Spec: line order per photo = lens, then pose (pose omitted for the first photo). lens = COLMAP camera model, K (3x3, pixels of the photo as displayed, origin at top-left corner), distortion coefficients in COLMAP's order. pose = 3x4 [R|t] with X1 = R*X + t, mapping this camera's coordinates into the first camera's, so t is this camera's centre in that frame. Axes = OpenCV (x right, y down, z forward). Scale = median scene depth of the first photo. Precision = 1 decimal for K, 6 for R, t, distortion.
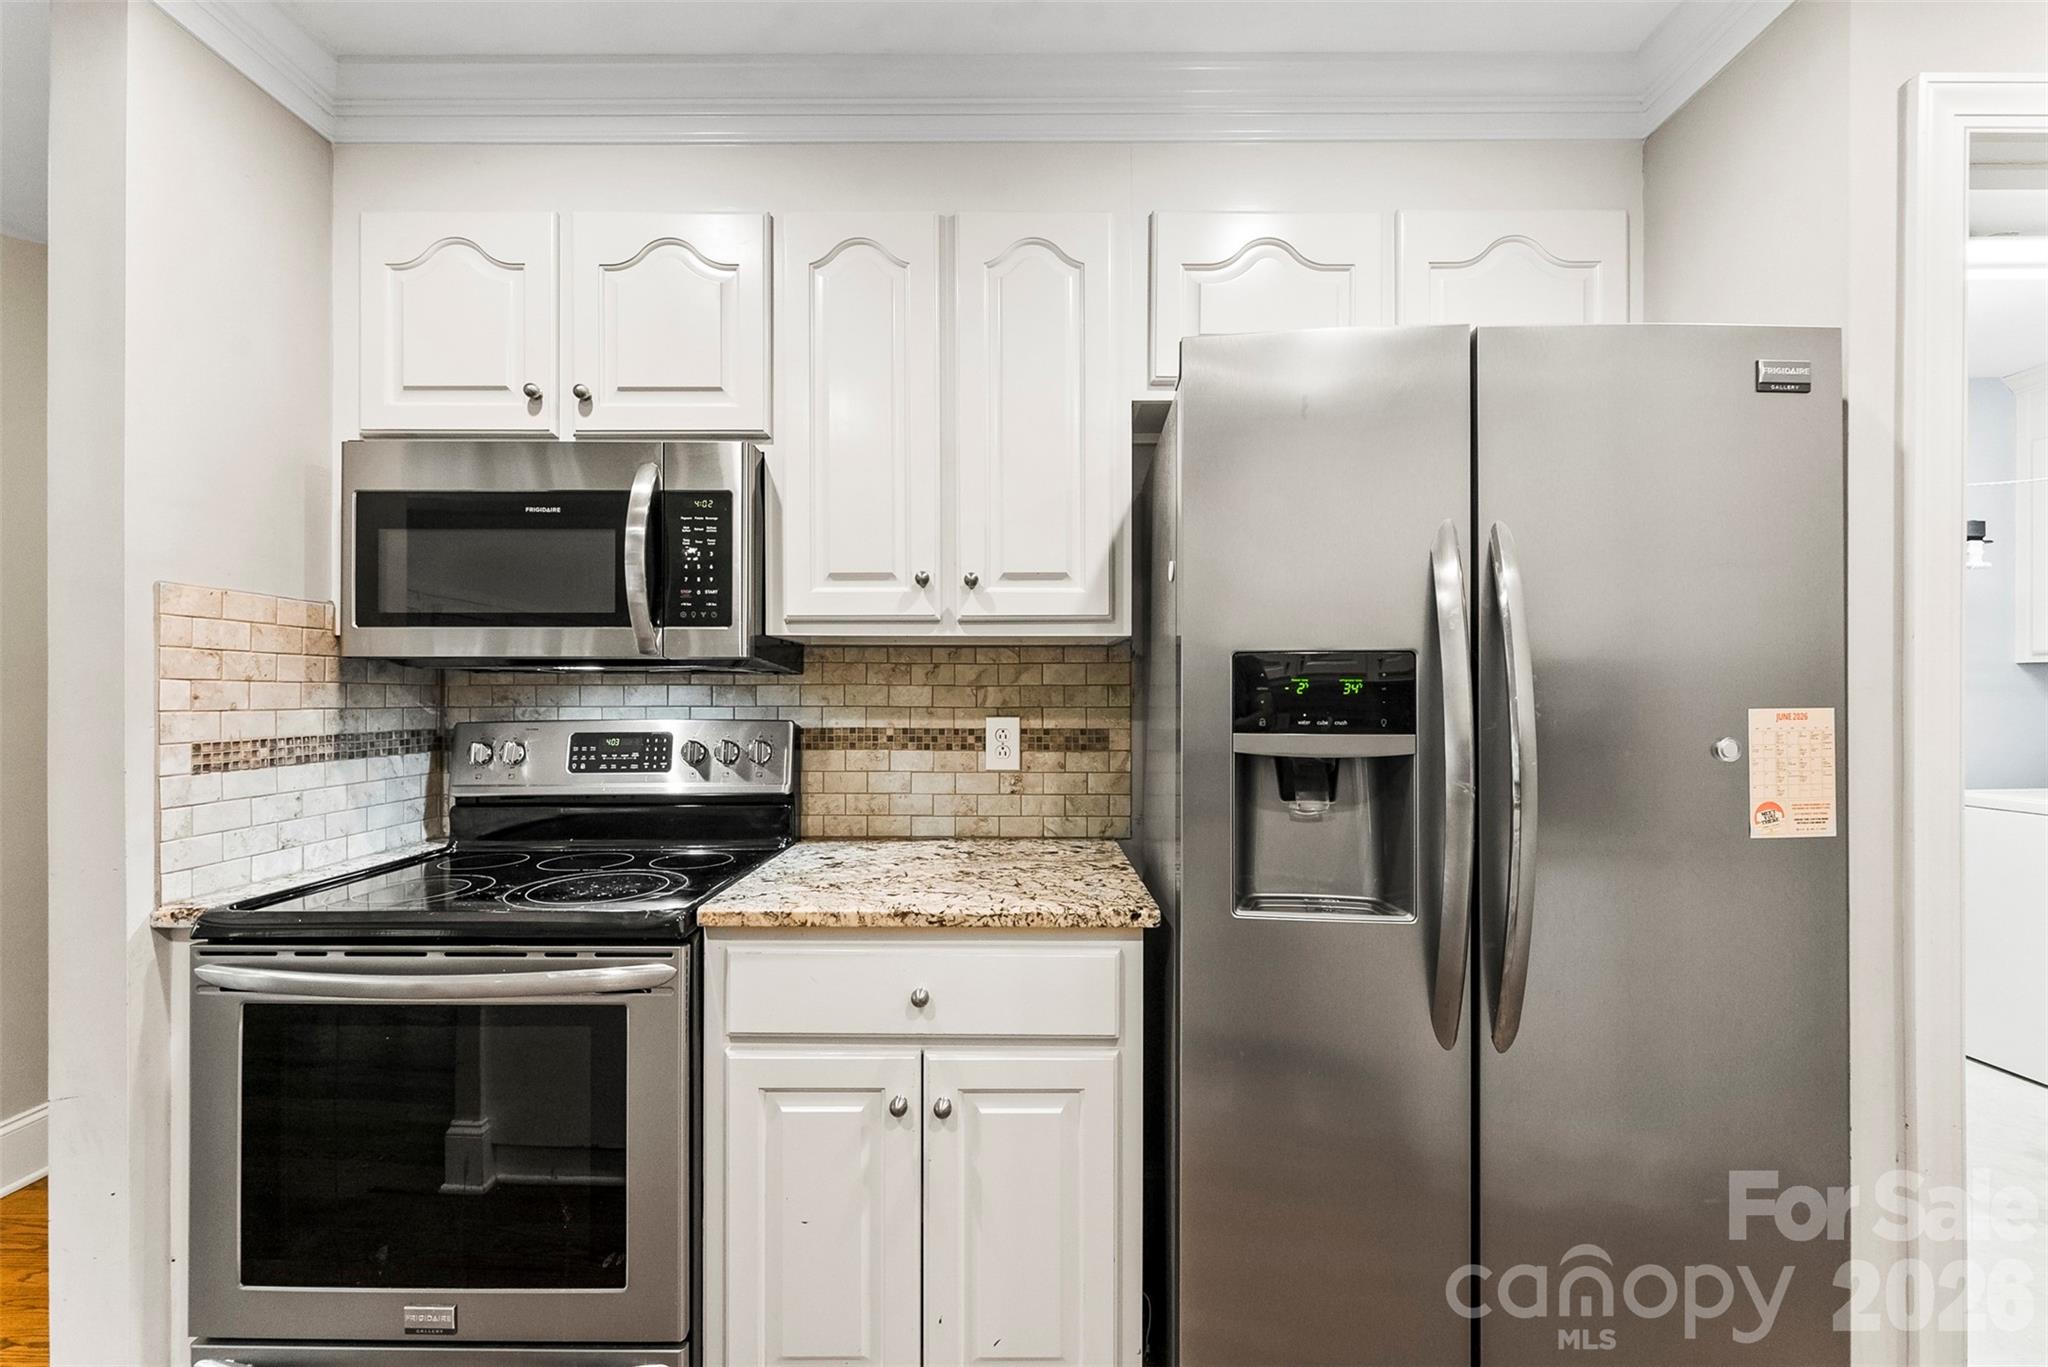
lens RADIAL K [[834.6, 0, 1024.6], [0, 834.6, 696.0], [0, 0, 1]] dist [0.000209, -0.000233]
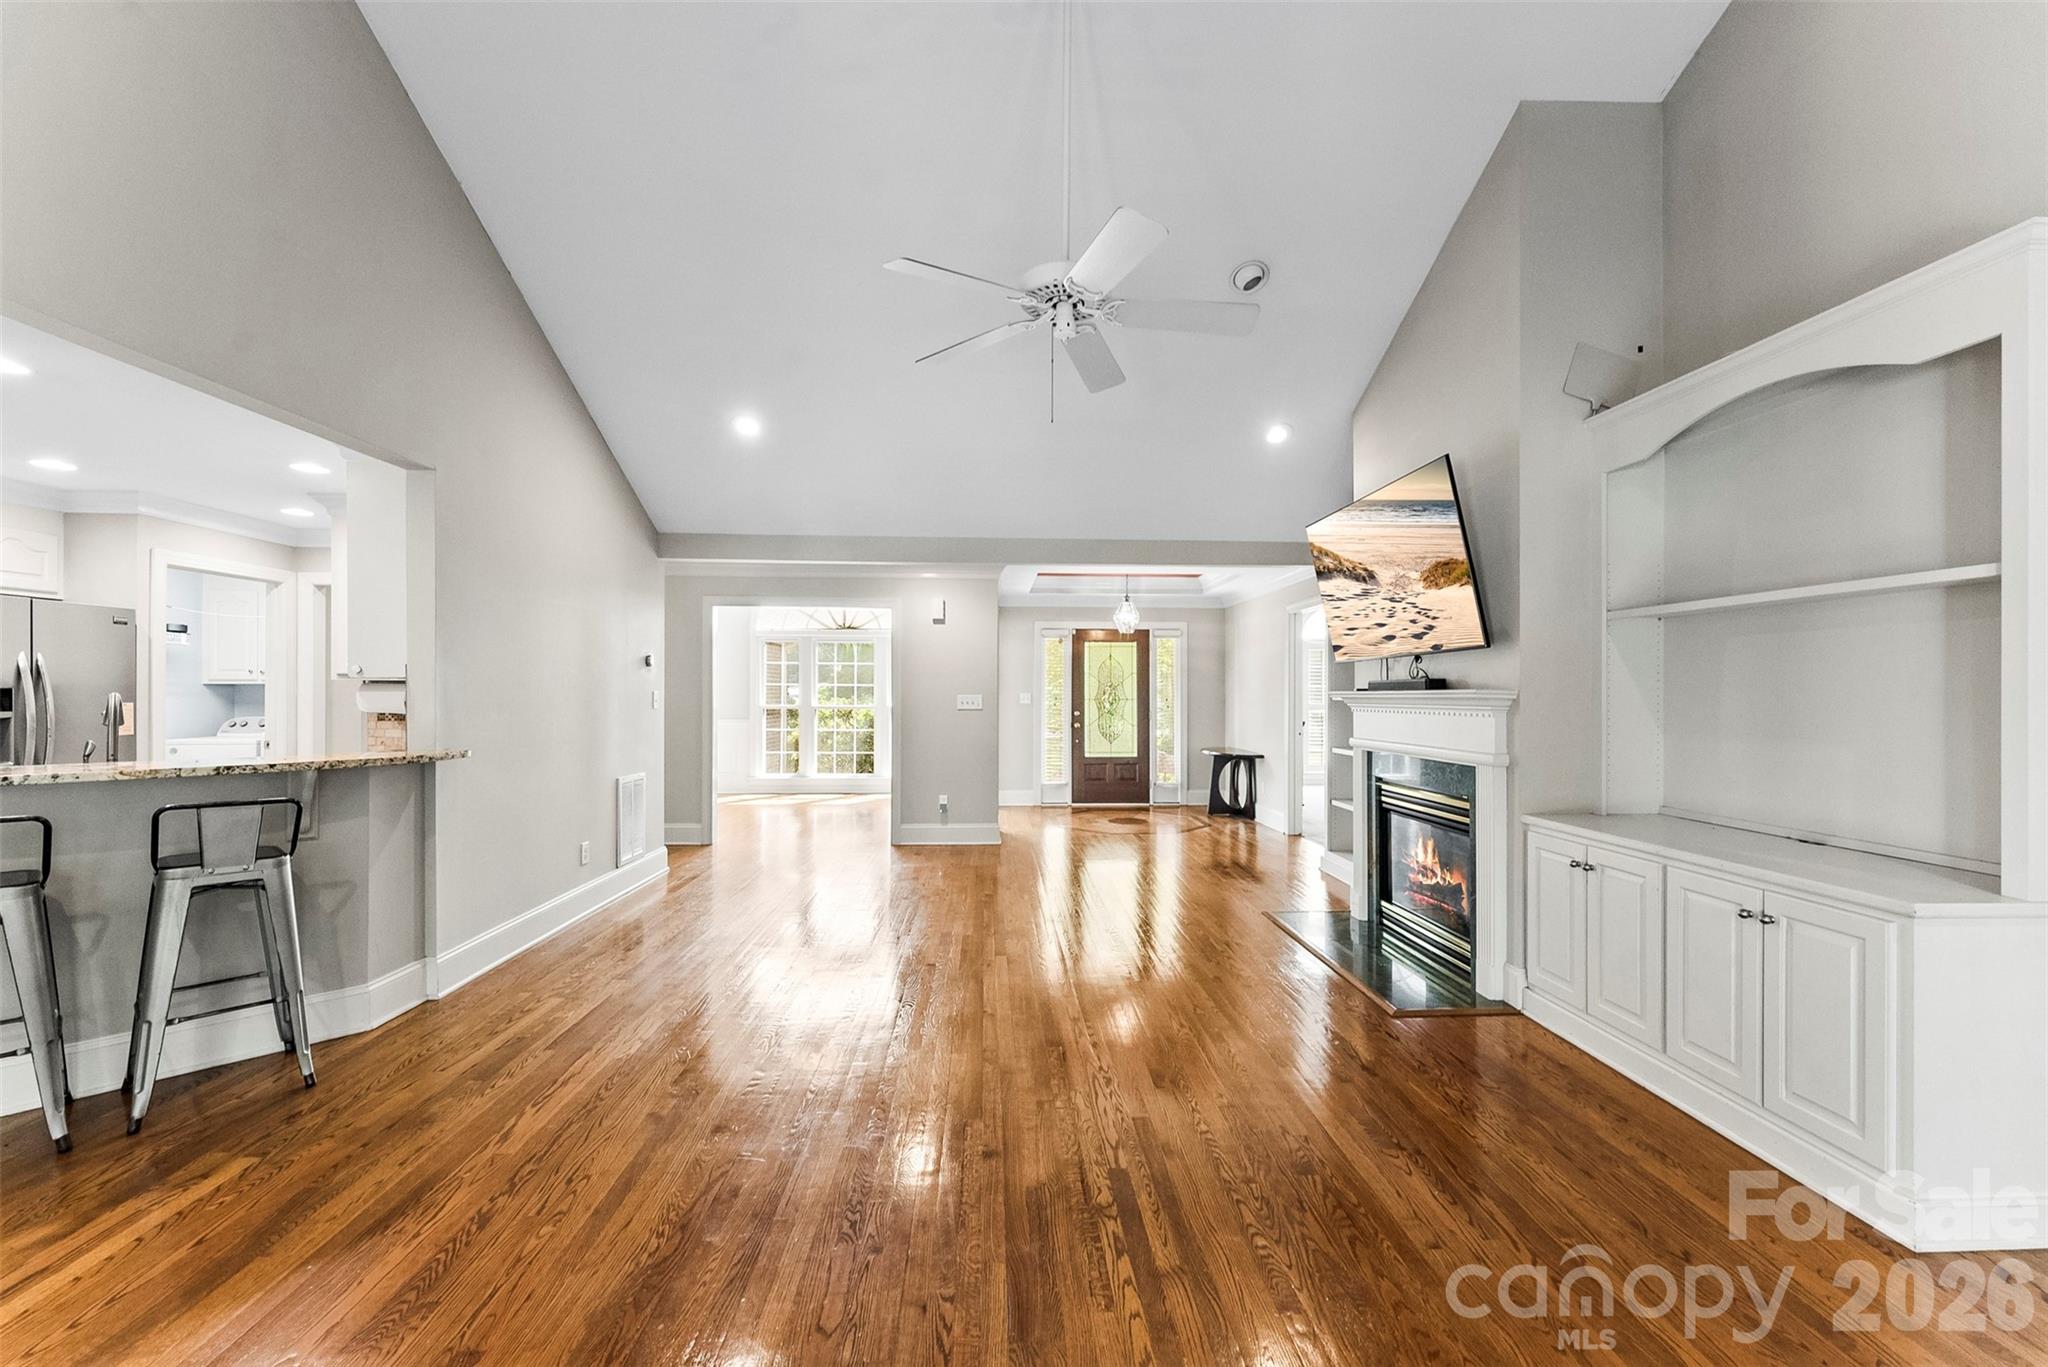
lens RADIAL K [[834.6, 0, 1022.6], [0, 834.6, 693.7], [0, 0, 1]] dist [0.000209, -0.000233]
pose [[-0.031996, -0.001419, 0.999487, -2.184788], [0.002196, 0.999996, 0.001490, -0.015245], [-0.999486, 0.002243, -0.031993, -2.159518]]
